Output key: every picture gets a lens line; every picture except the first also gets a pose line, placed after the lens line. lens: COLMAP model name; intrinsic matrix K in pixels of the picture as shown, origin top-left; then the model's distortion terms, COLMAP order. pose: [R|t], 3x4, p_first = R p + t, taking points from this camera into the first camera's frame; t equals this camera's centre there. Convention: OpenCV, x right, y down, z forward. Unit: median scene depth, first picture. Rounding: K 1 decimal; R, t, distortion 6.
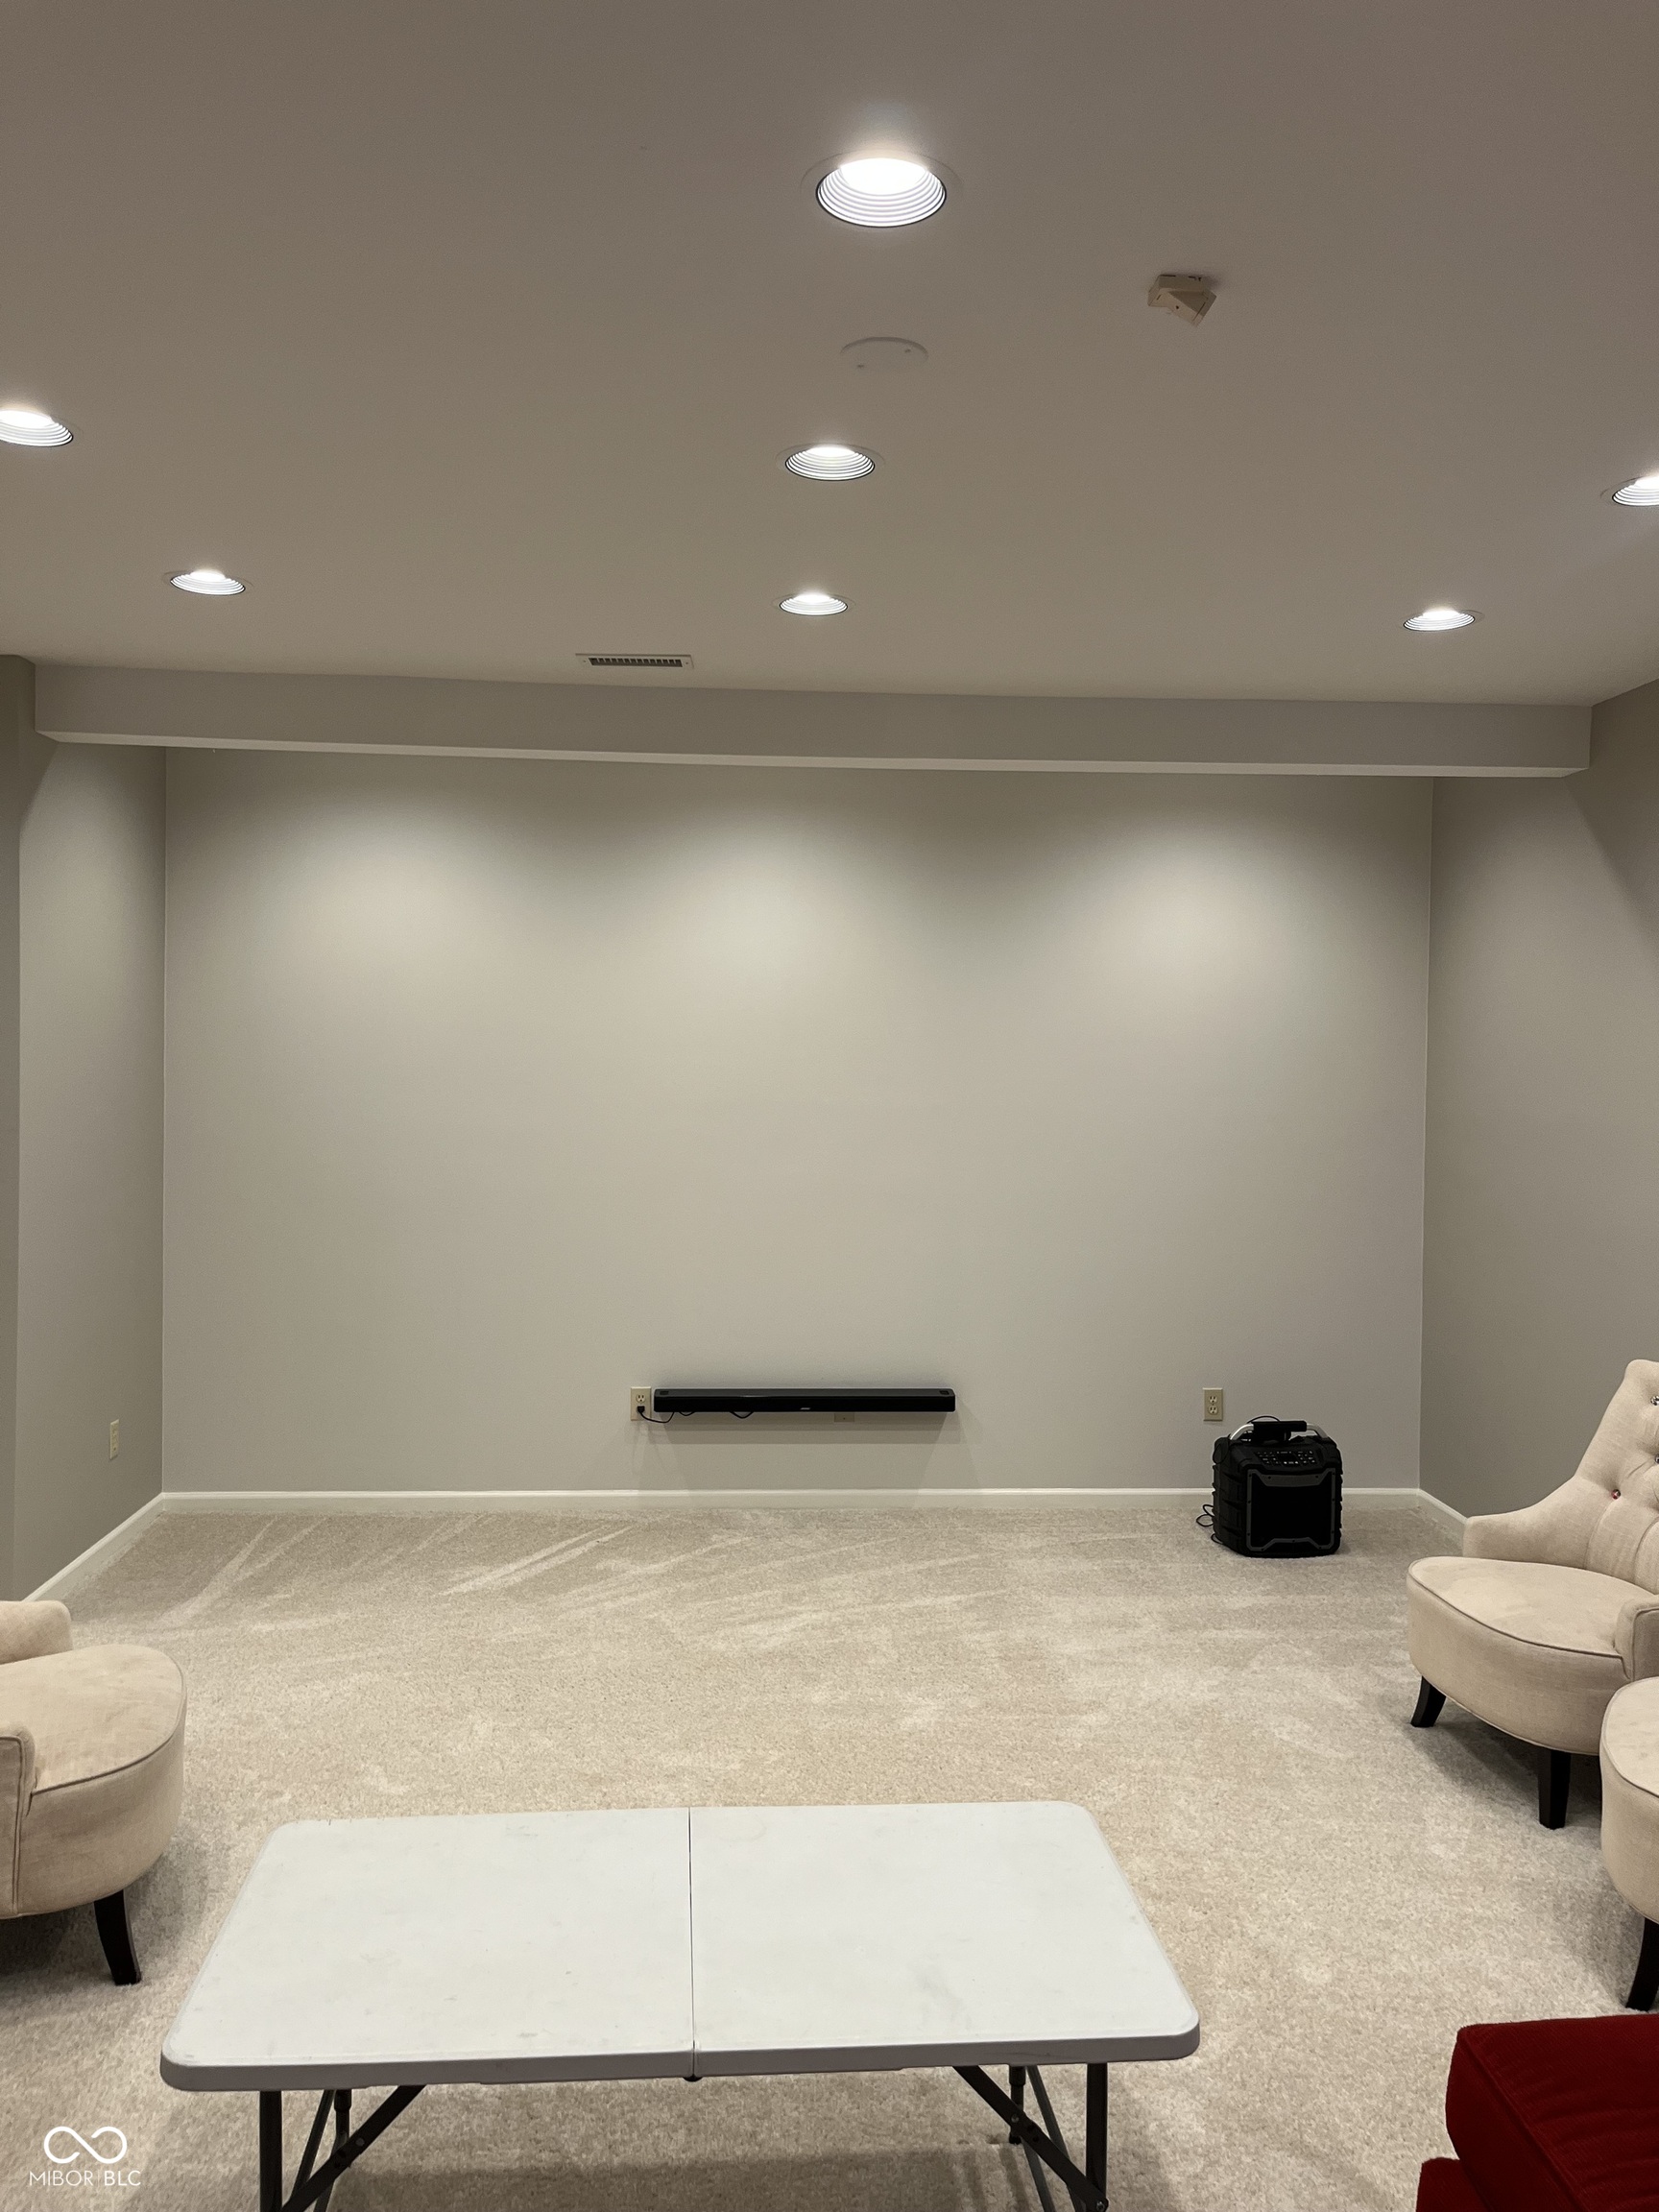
lens RADIAL K [[1667.2, 0, 822.6], [0, 1667.2, 1114.8], [0, 0, 1]] dist [0.036080, 0.001997]
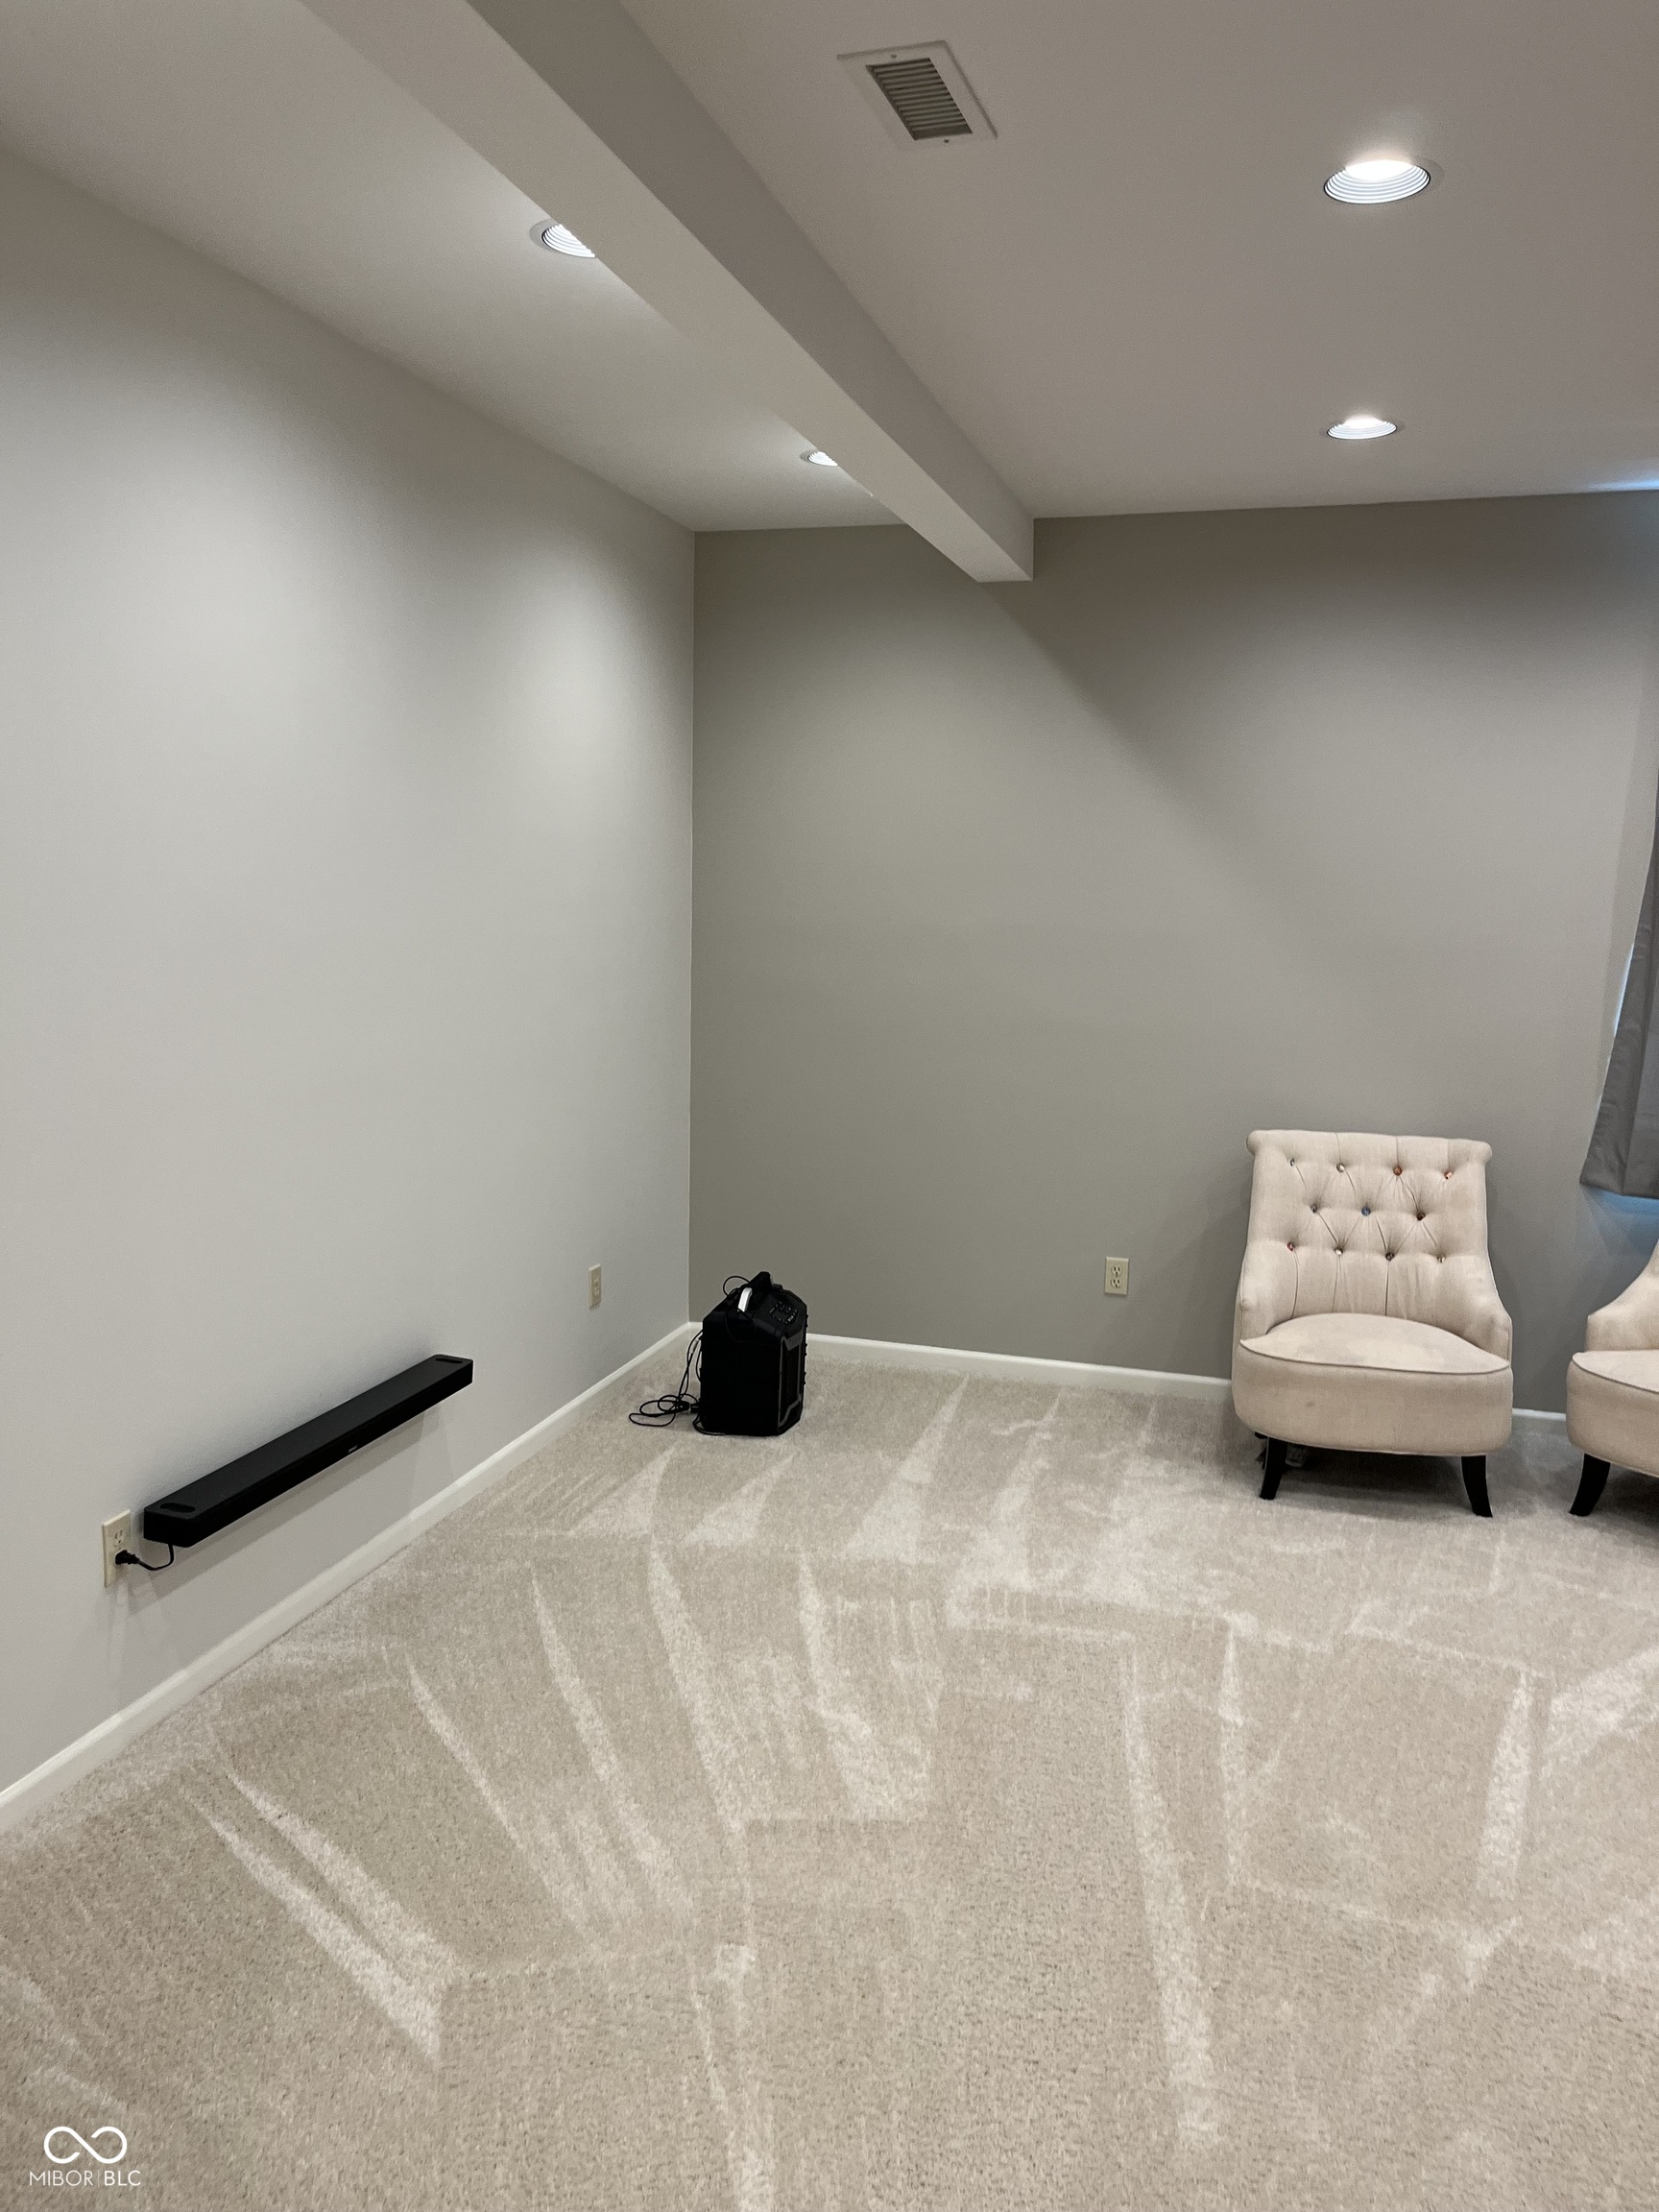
lens RADIAL K [[1667.2, 0, 834.0], [0, 1667.2, 1087.4], [0, 0, 1]] dist [0.036080, 0.001997]
pose [[0.345037, -0.121606, 0.930678, -0.574783], [0.019528, 0.992287, 0.122416, -0.027029], [-0.938386, -0.024064, 0.344751, 0.730989]]
